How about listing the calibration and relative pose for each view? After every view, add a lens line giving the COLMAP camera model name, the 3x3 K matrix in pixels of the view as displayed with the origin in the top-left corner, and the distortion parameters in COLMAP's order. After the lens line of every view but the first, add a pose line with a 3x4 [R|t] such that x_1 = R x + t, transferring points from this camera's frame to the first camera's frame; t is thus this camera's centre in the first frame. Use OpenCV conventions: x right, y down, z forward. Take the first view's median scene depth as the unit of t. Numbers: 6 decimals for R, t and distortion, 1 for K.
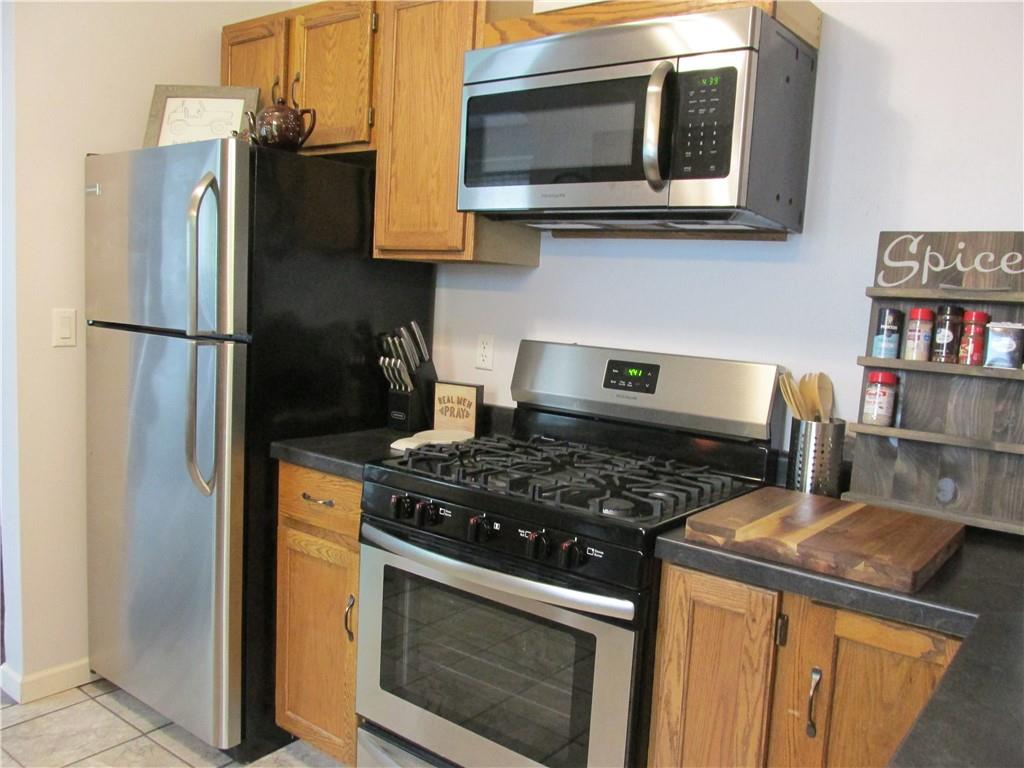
lens RADIAL K [[830.2, 0, 512.0], [0, 830.2, 384.0], [0, 0, 1]] dist [-0.032269, -0.007984]
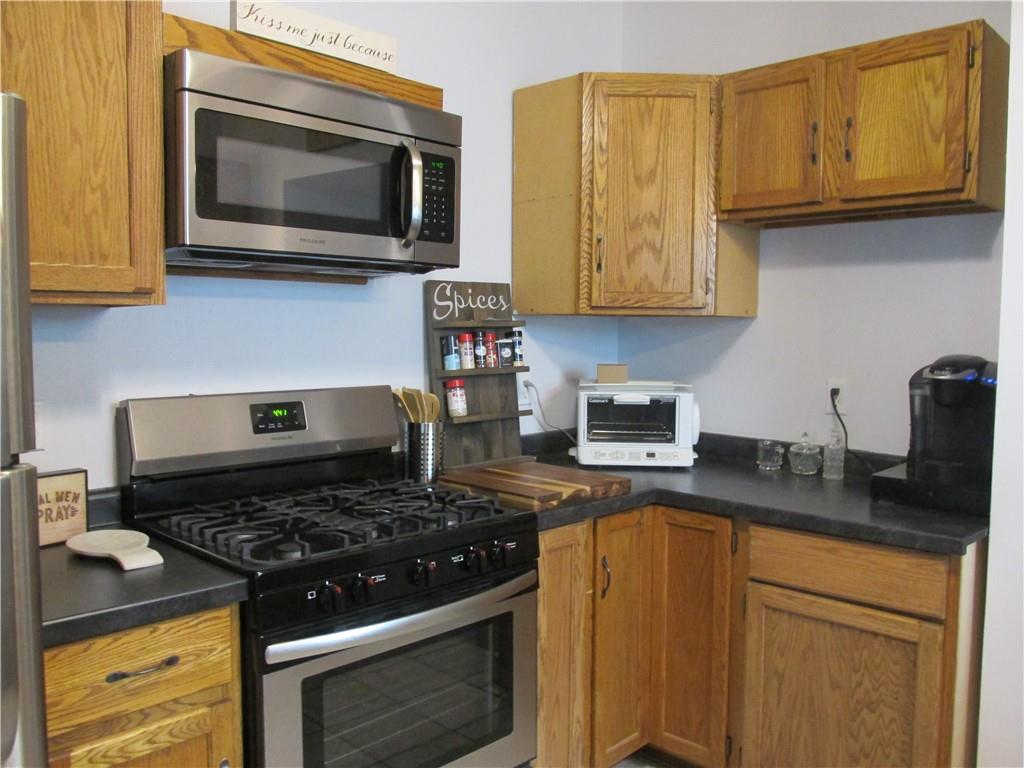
lens RADIAL K [[865.5, 0, 512.0], [0, 865.5, 384.0], [0, 0, 1]] dist [-0.024369, -0.003455]
pose [[0.127785, -0.118558, 0.984690, -0.857818], [0.110955, 0.988306, 0.104594, -0.129093], [-0.985576, 0.095891, 0.139445, 0.586428]]
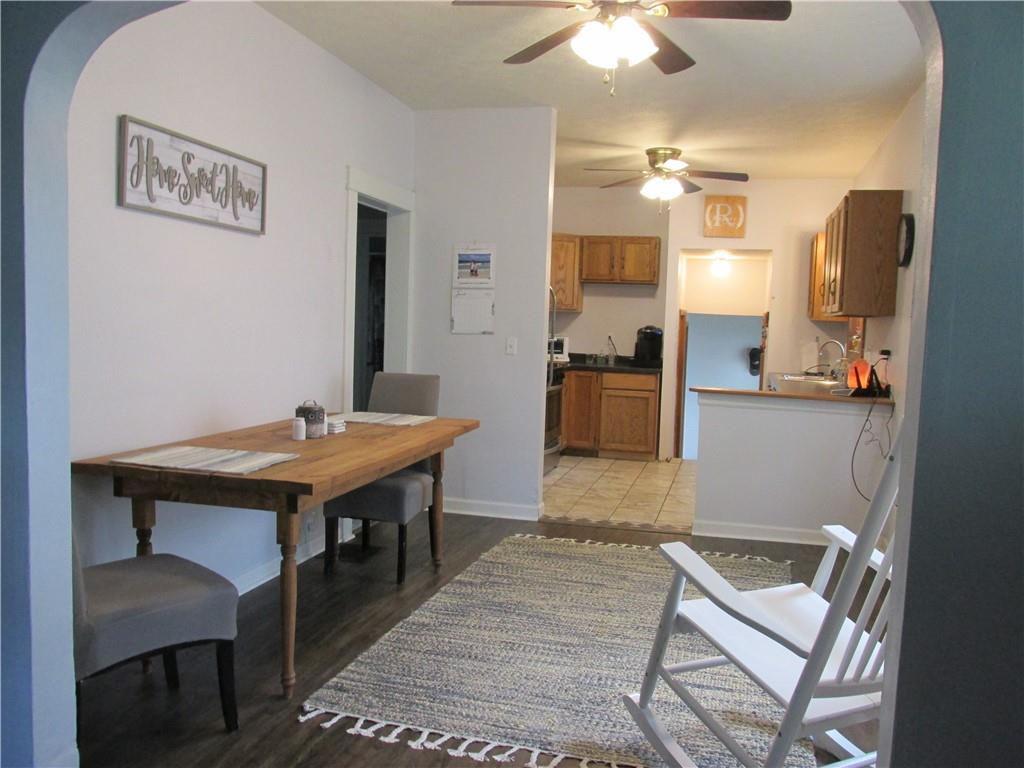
lens RADIAL K [[830.2, 0, 512.0], [0, 830.2, 384.0], [0, 0, 1]] dist [-0.032269, -0.007984]
pose [[-0.368318, -0.134810, 0.919874, -3.102042], [0.051024, 0.985009, 0.164786, -0.394323], [-0.928299, 0.107630, -0.355918, 2.214203]]
